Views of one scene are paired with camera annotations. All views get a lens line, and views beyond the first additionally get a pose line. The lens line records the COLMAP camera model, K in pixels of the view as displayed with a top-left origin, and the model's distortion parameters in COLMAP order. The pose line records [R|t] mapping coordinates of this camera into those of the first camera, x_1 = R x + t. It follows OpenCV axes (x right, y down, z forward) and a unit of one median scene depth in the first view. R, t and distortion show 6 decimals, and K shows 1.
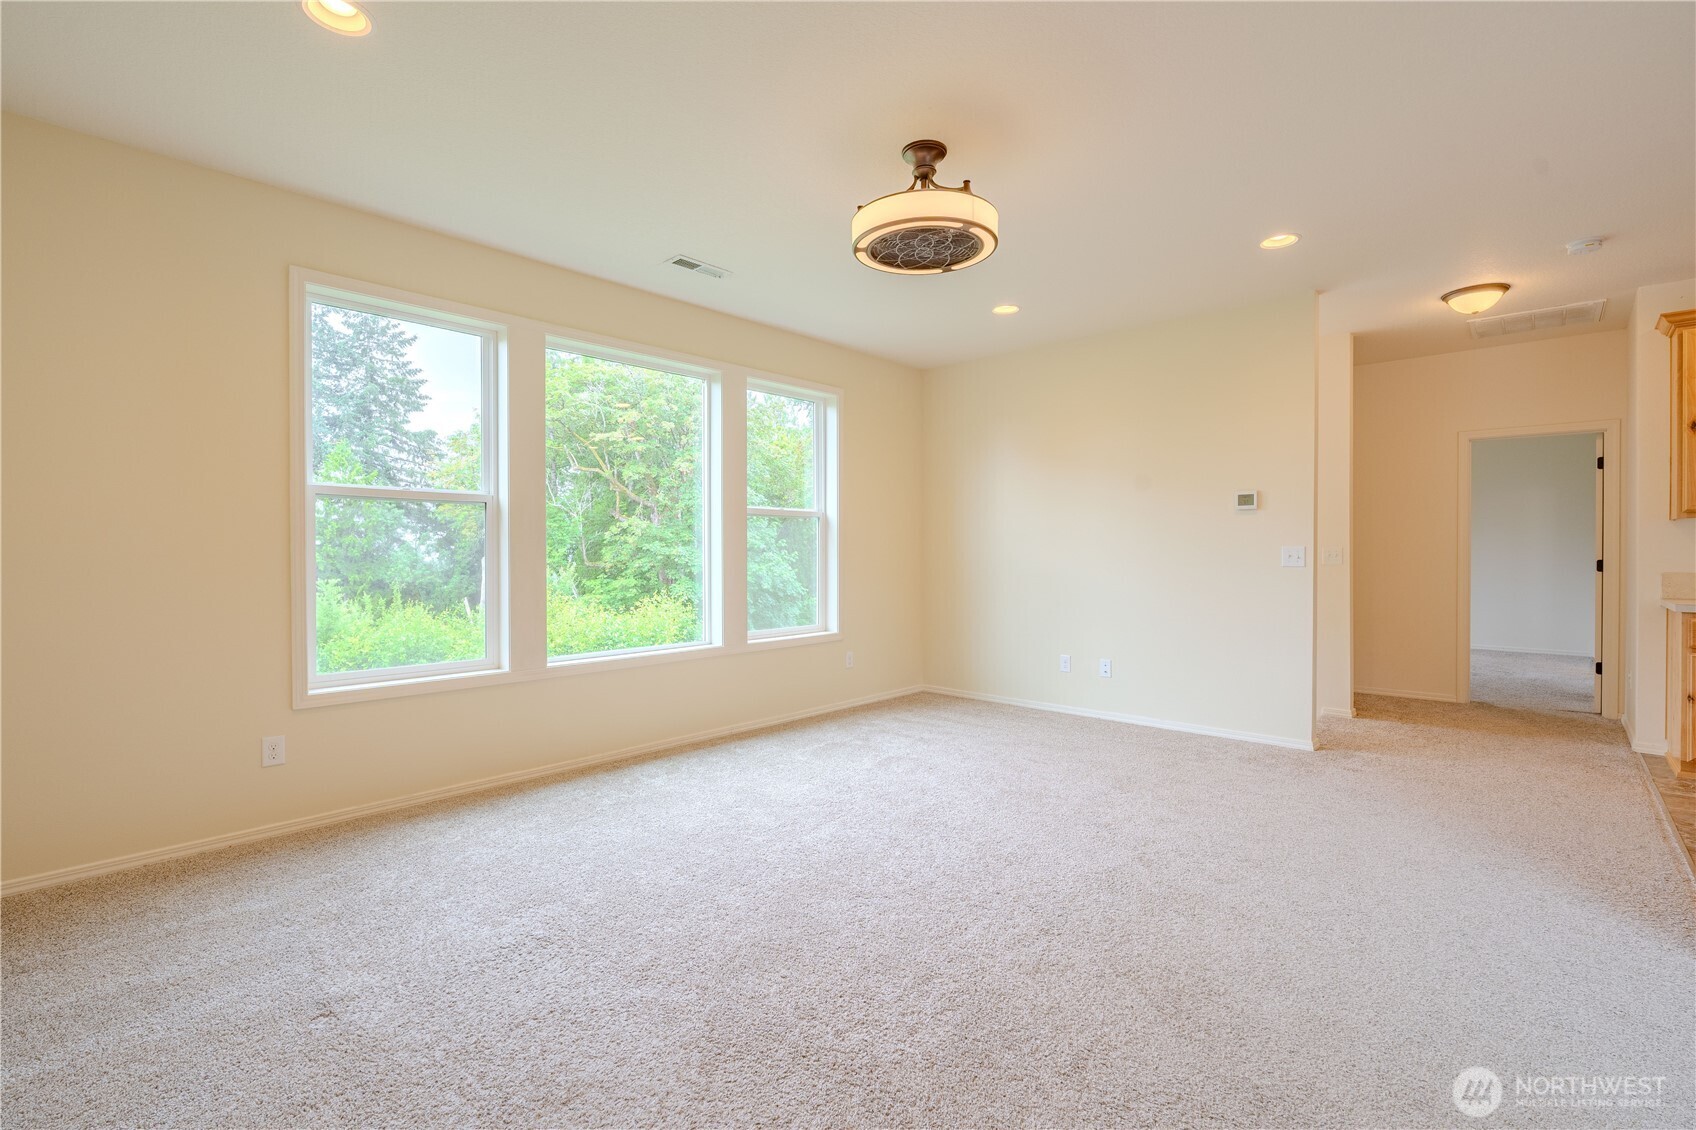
lens RADIAL K [[749.7, 0, 851.4], [0, 749.7, 558.9], [0, 0, 1]] dist [-0.009195, 0.001984]
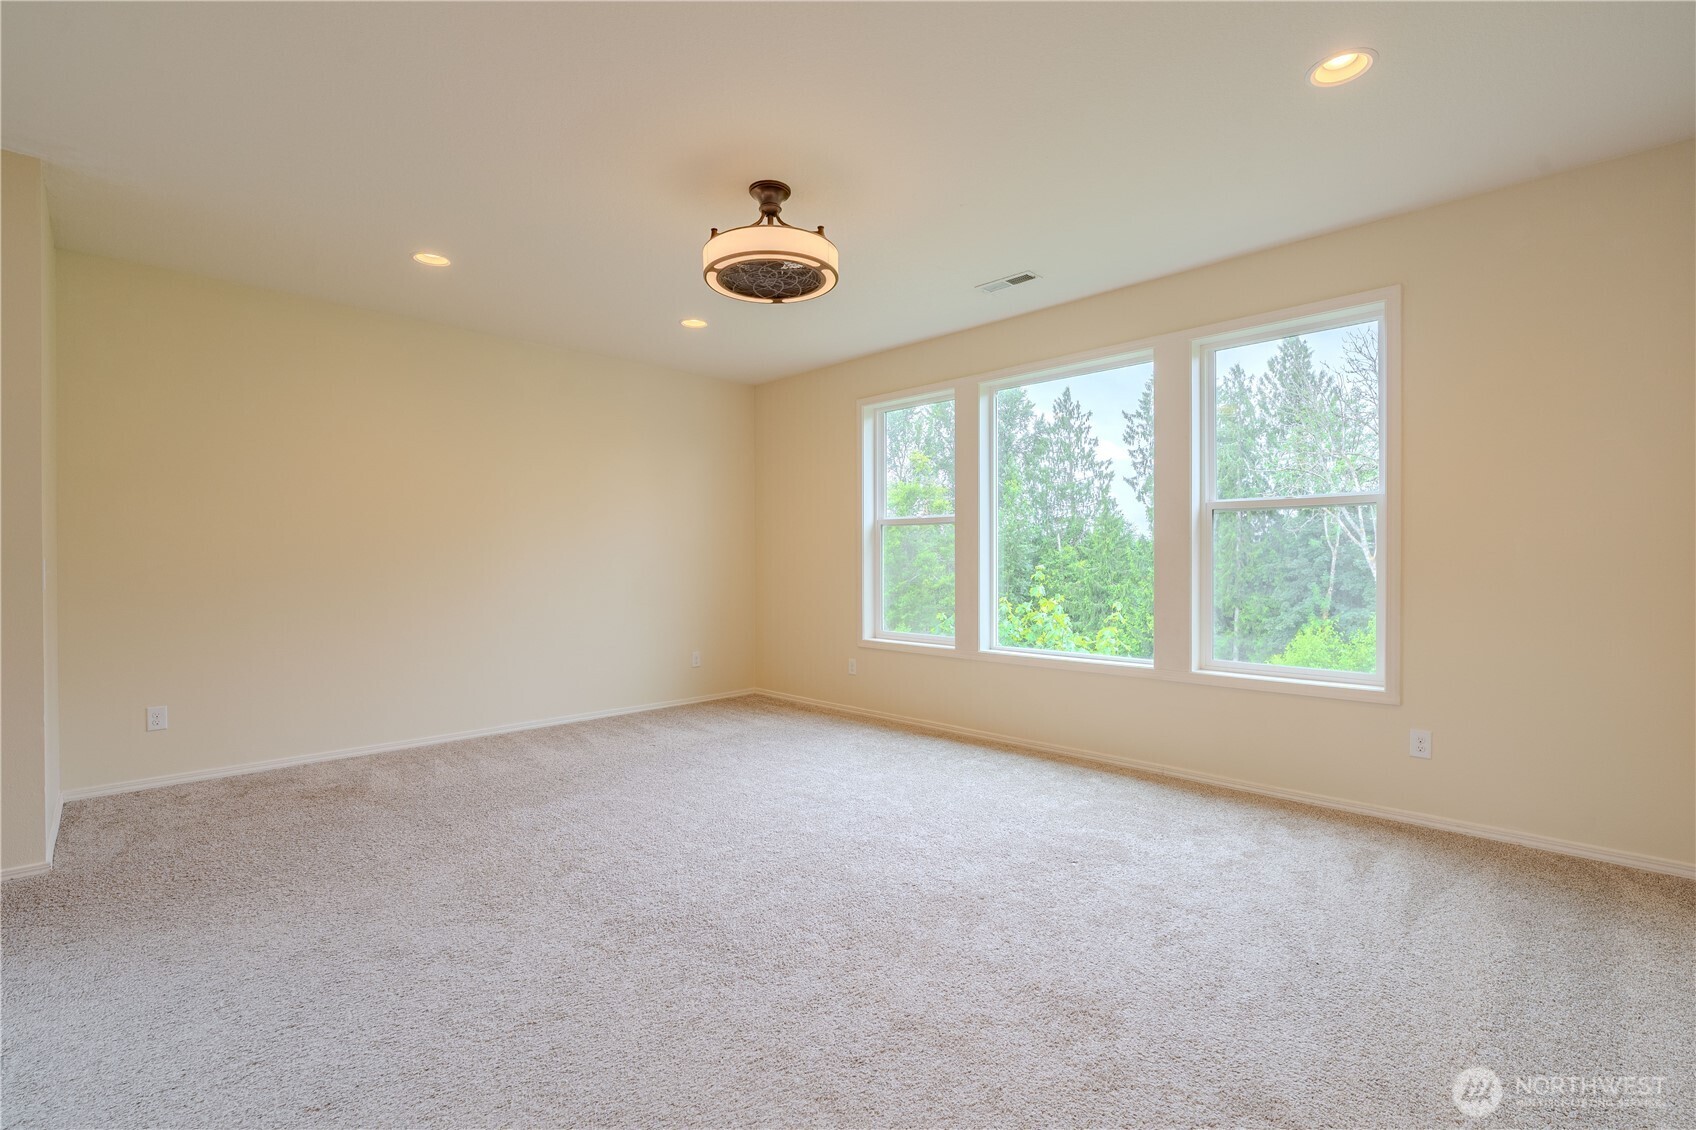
lens RADIAL K [[749.7, 0, 844.4], [0, 749.7, 549.1], [0, 0, 1]] dist [-0.009195, 0.001984]
pose [[-0.040735, -0.016365, -0.999036, 0.730440], [-0.010563, 0.999817, -0.015947, -0.001168], [0.999114, 0.009904, -0.040901, 0.718727]]
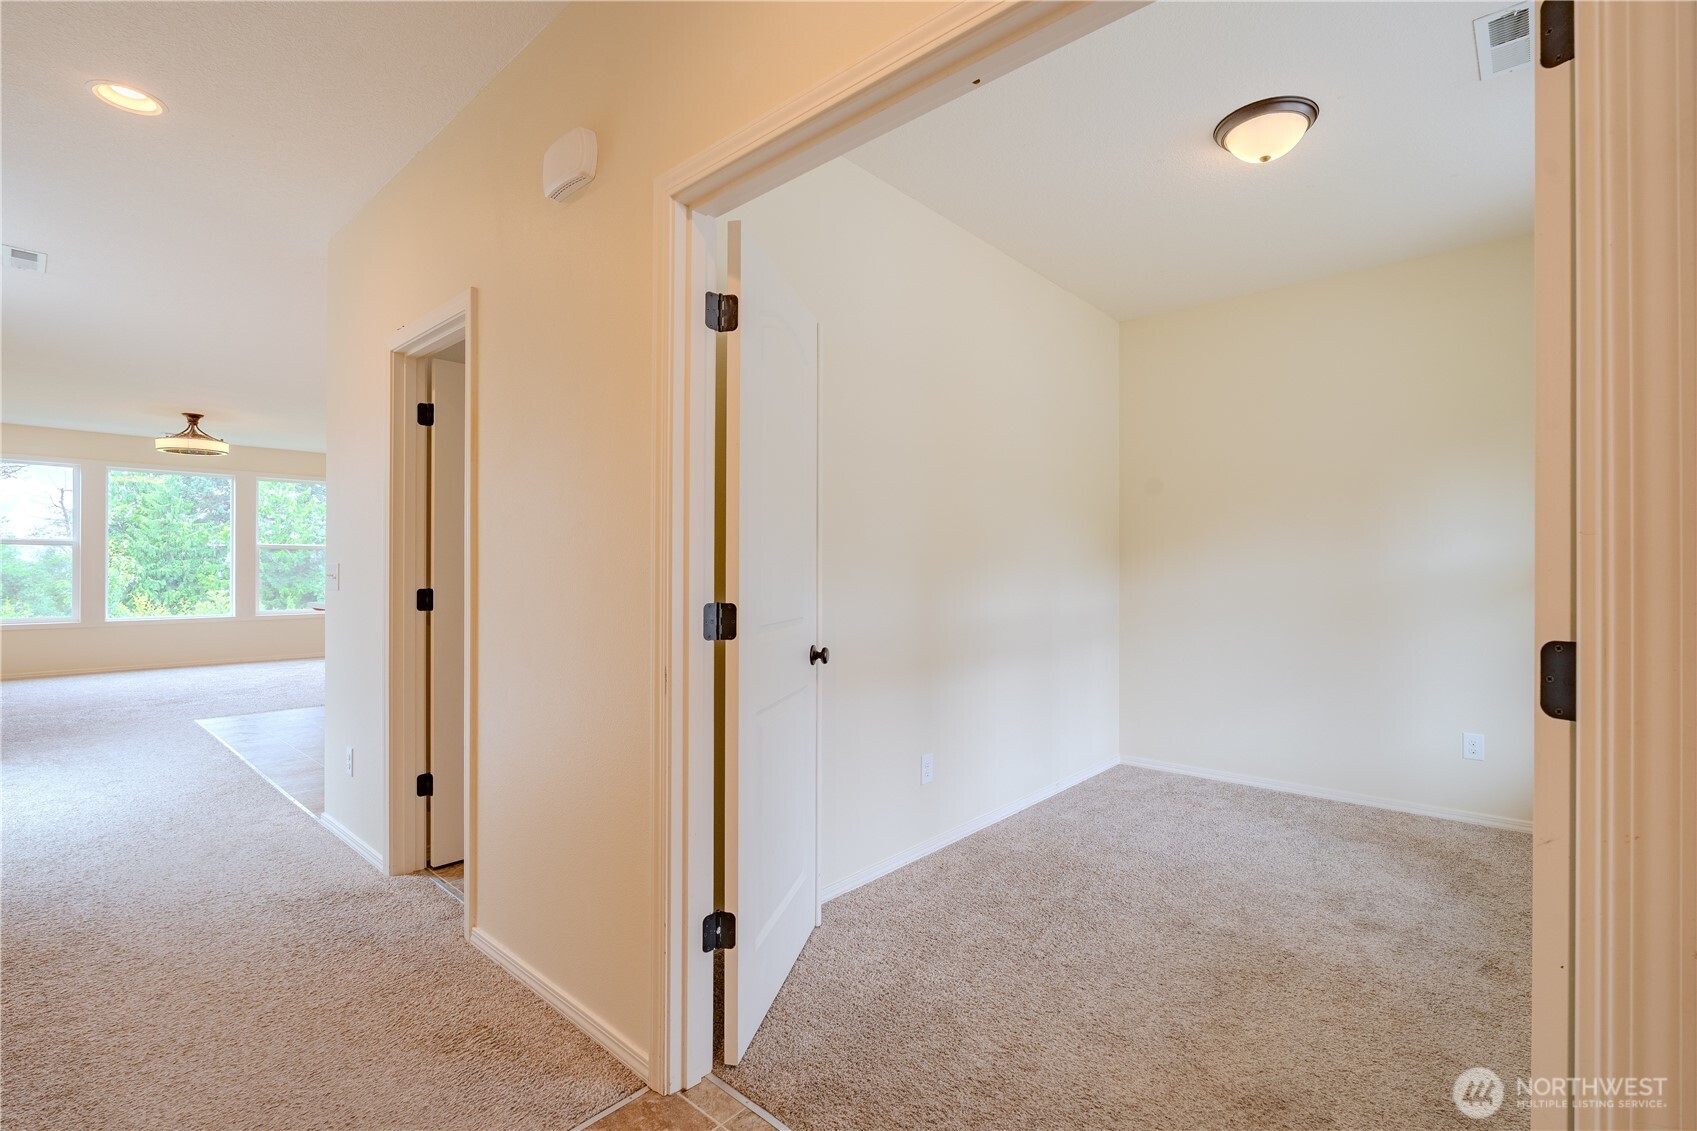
lens RADIAL K [[750.1, 0, 856.9], [0, 750.1, 567.3], [0, 0, 1]] dist [-0.009195, 0.001984]
pose [[0.999496, 0.004908, 0.031370, 1.459283], [-0.004556, 0.999926, -0.011264, 0.003343], [-0.031423, 0.011116, 0.999444, -1.045106]]
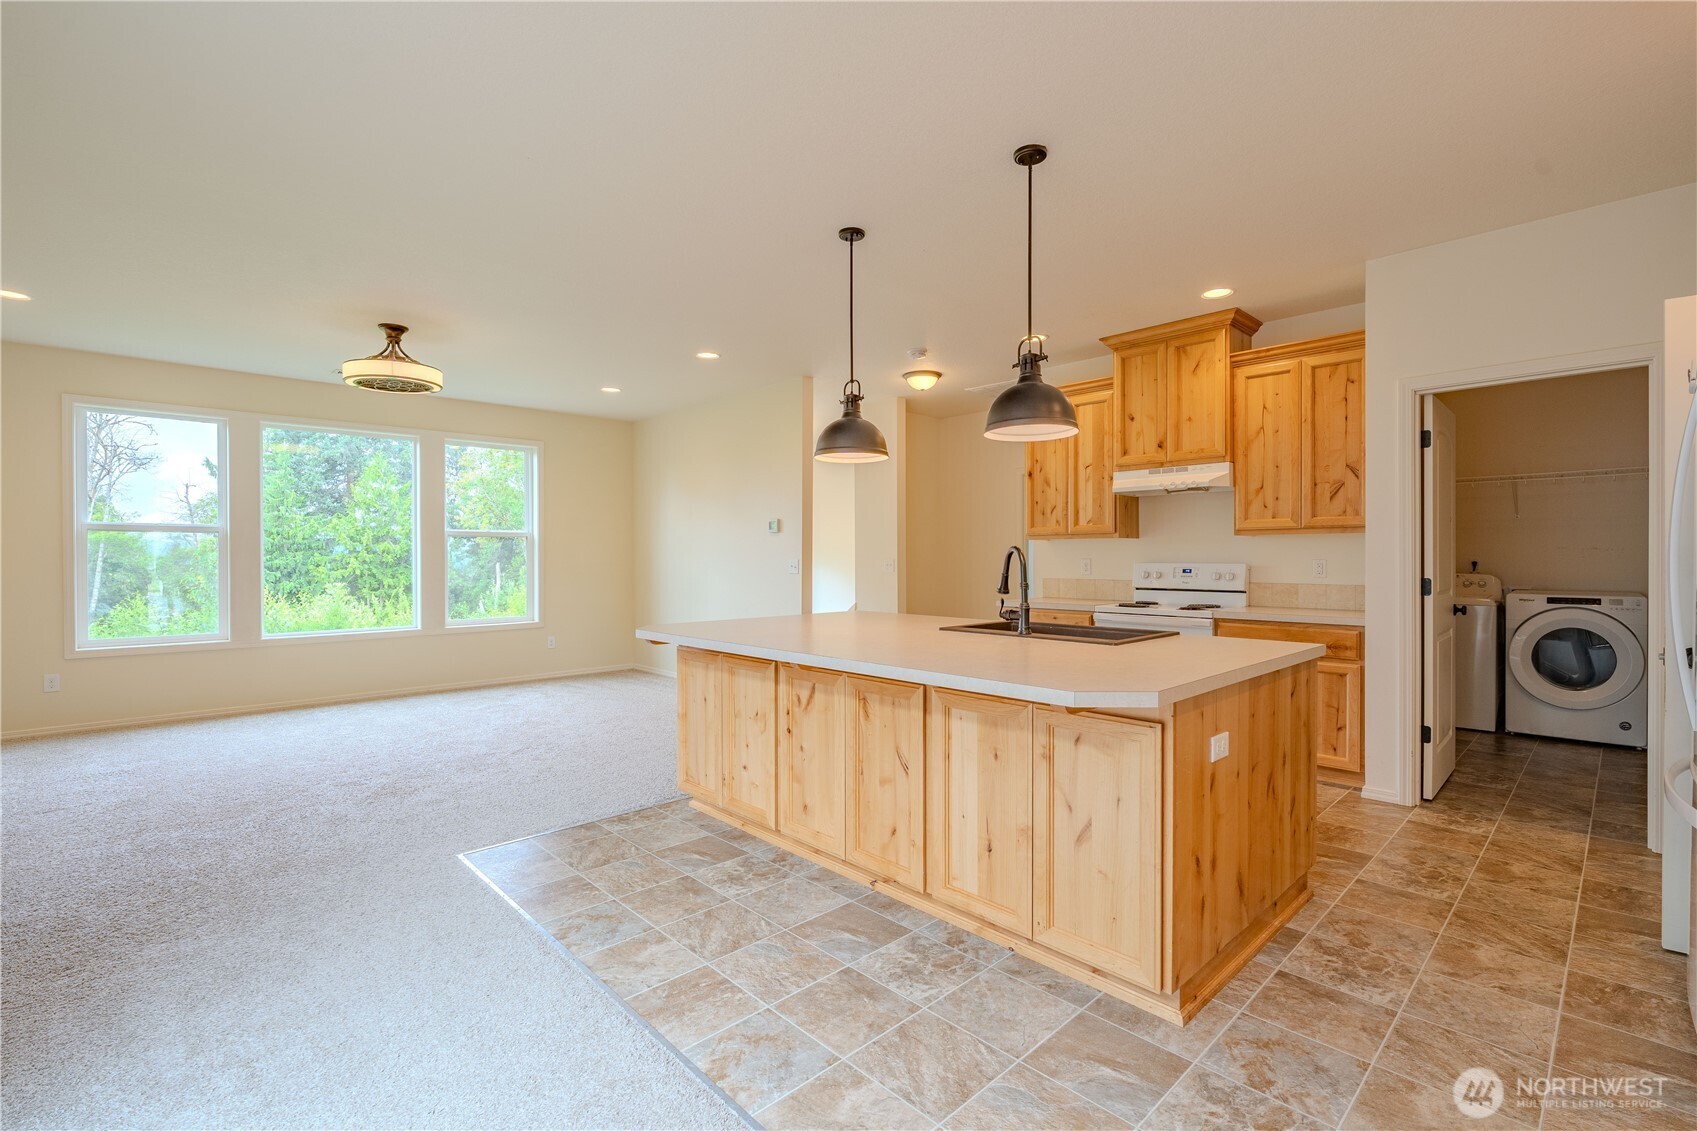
lens RADIAL K [[750.1, 0, 848.1], [0, 750.1, 561.6], [0, 0, 1]] dist [-0.009195, 0.001984]
pose [[0.998156, 0.000468, -0.060702, 0.762495], [-0.000678, 0.999994, -0.003431, -0.007667], [0.060700, 0.003466, 0.998150, -0.385876]]
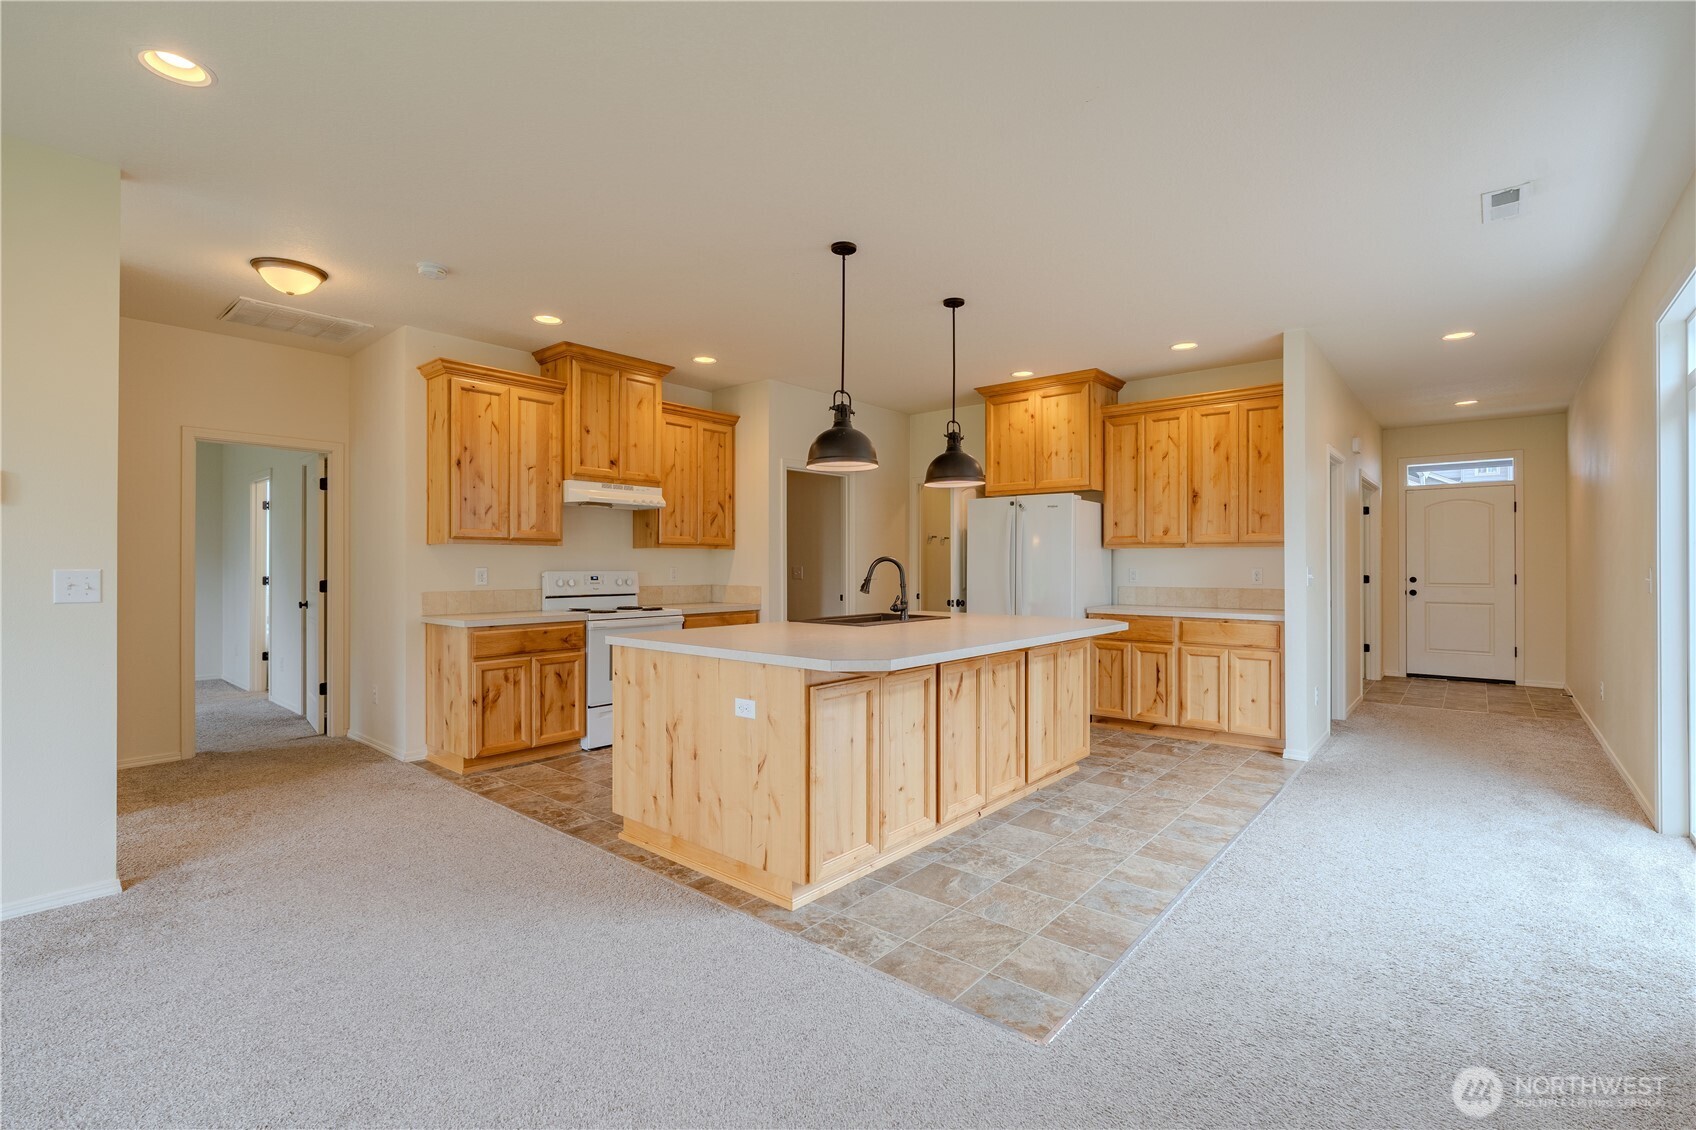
lens RADIAL K [[749.7, 0, 859.2], [0, 749.7, 560.9], [0, 0, 1]] dist [-0.009195, 0.001984]
pose [[-0.047362, 0.008175, 0.998844, -0.041106], [0.009459, 0.999925, -0.007736, -0.012541], [-0.998833, 0.009081, -0.047436, 0.384579]]
